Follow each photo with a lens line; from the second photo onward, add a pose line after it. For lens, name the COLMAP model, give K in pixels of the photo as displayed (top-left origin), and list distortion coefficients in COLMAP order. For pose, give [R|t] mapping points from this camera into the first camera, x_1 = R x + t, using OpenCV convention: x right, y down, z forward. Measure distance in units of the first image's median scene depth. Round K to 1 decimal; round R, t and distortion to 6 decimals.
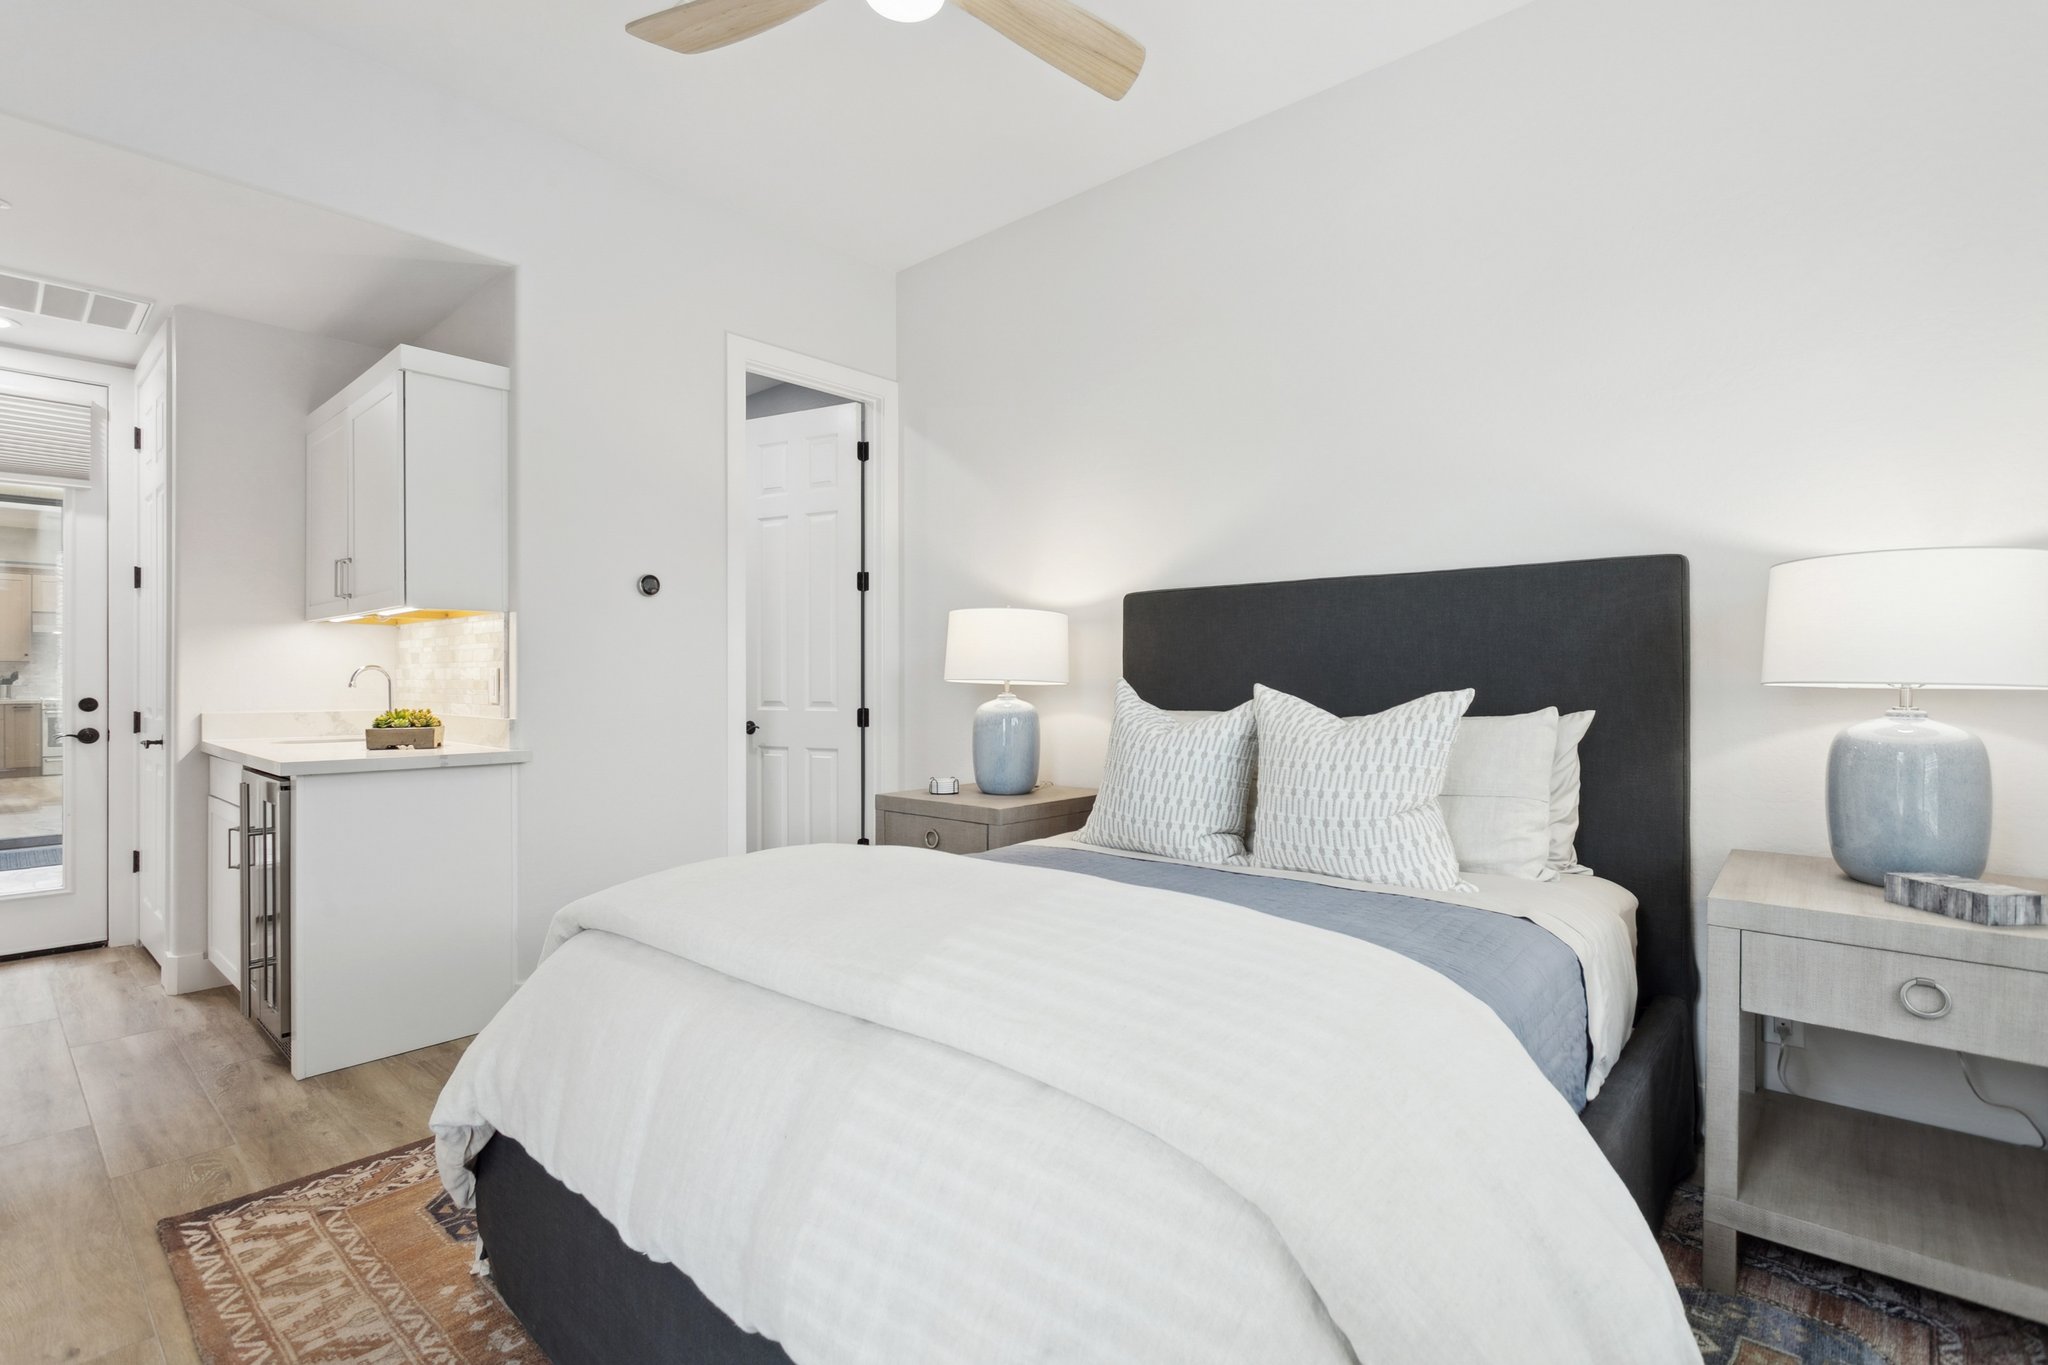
lens RADIAL K [[964.3, 0, 1022.0], [0, 964.3, 680.4], [0, 0, 1]] dist [-0.005027, 0.001500]
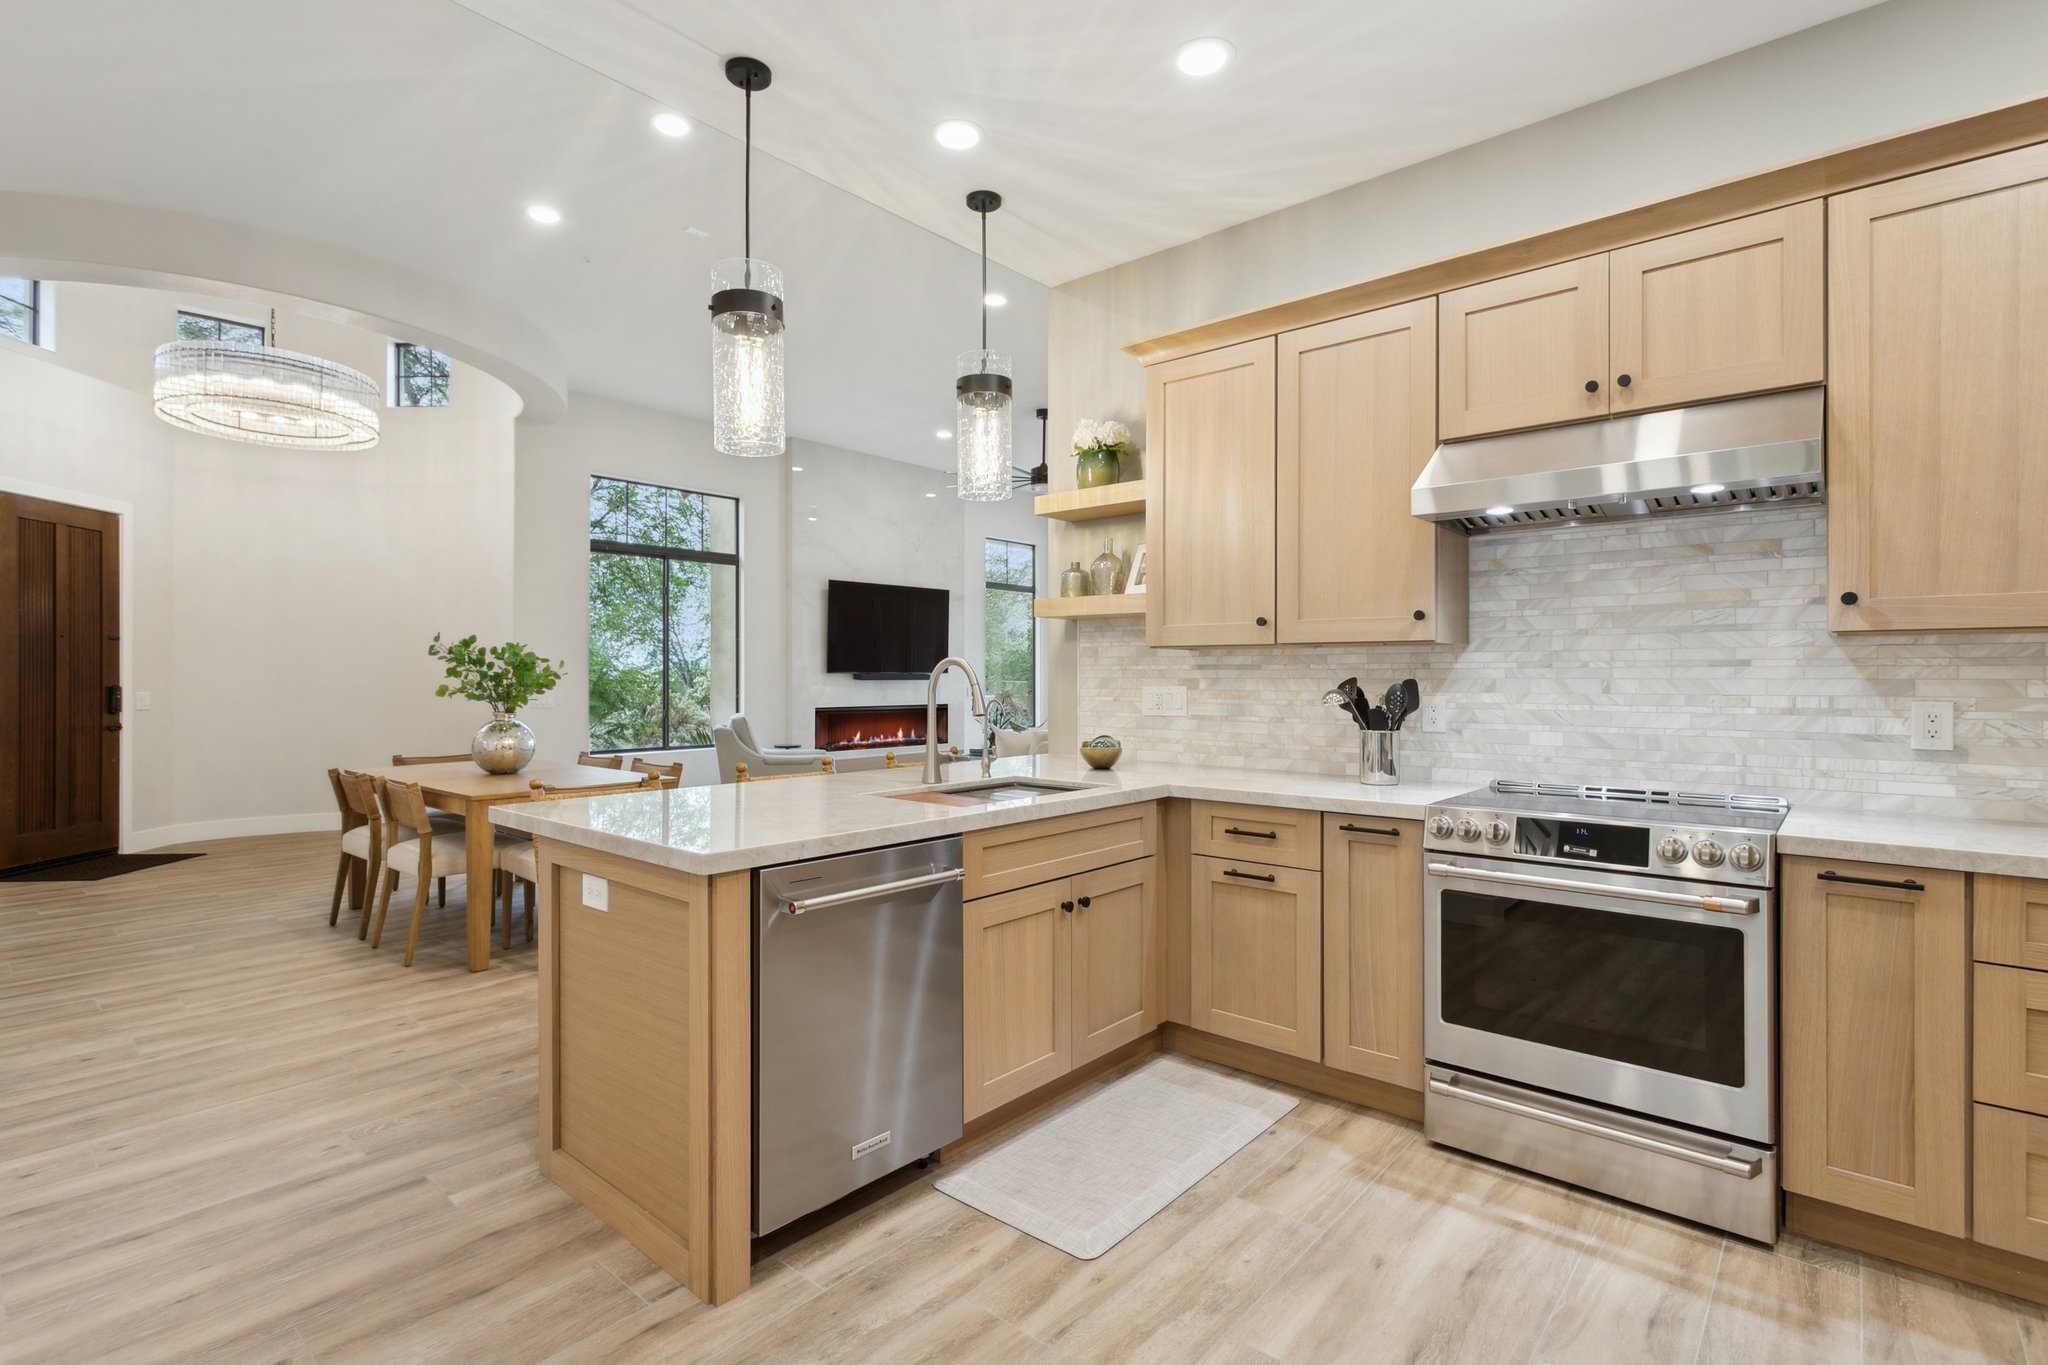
lens RADIAL K [[964.3, 0, 1021.7], [0, 964.3, 674.4], [0, 0, 1]] dist [-0.005027, 0.001500]
pose [[0.015635, -0.002564, -0.999874, -2.226878], [0.001180, 0.999996, -0.002546, -0.029116], [0.999877, -0.001140, 0.015638, 2.532533]]
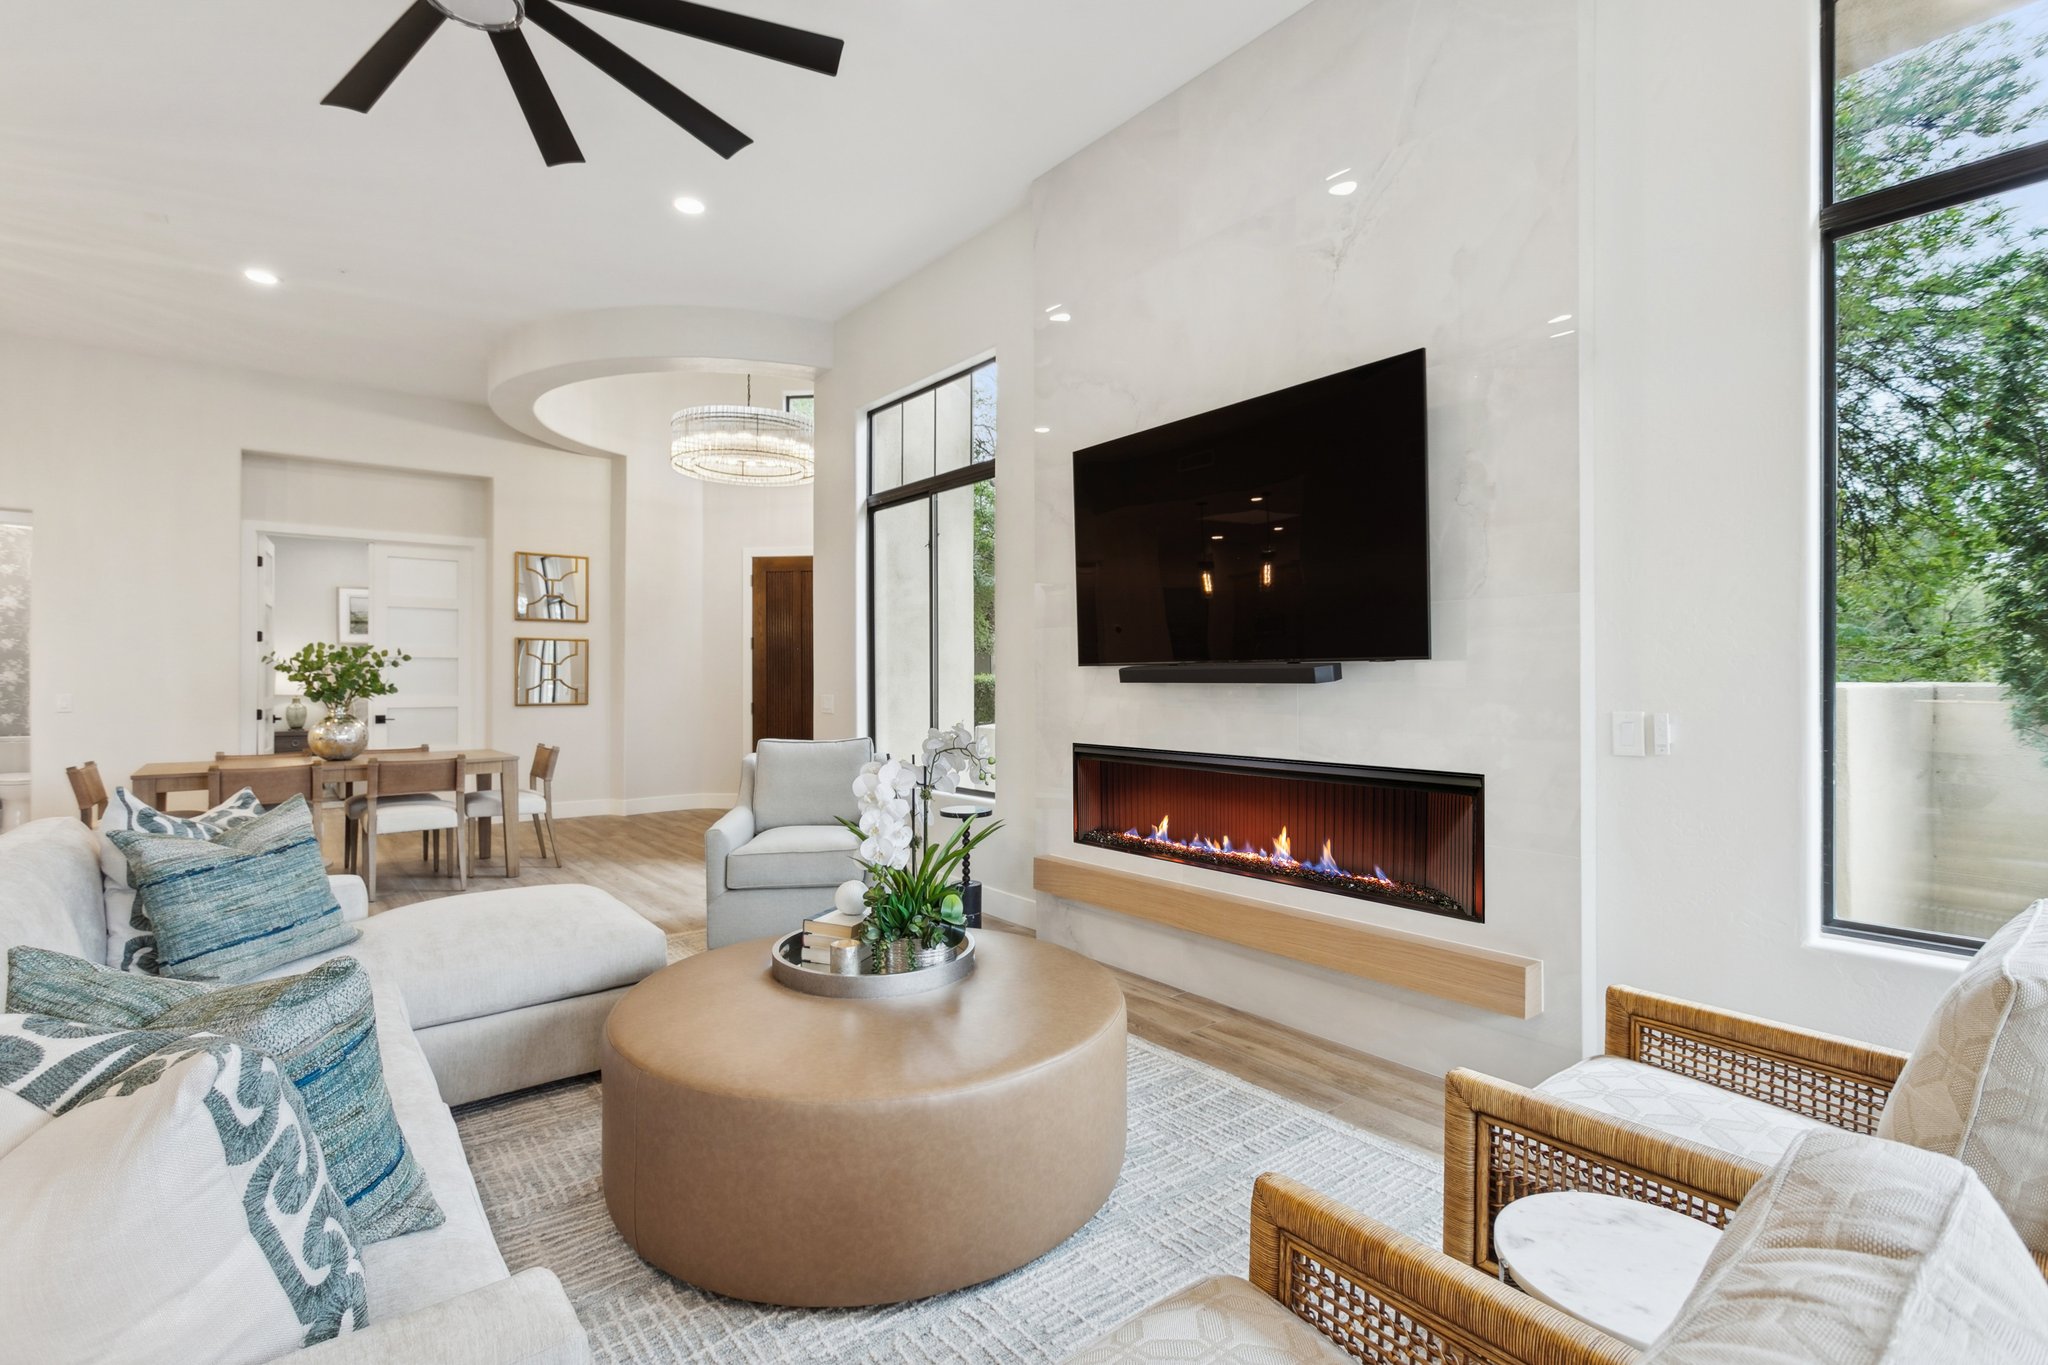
lens RADIAL K [[964.3, 0, 1032.7], [0, 964.3, 677.9], [0, 0, 1]] dist [-0.005027, 0.001500]
pose [[-0.989071, 0.001015, 0.147436, -4.732997], [0.001206, 0.999999, 0.001205, -0.026291], [-0.147434, 0.001370, -0.989071, 3.119115]]
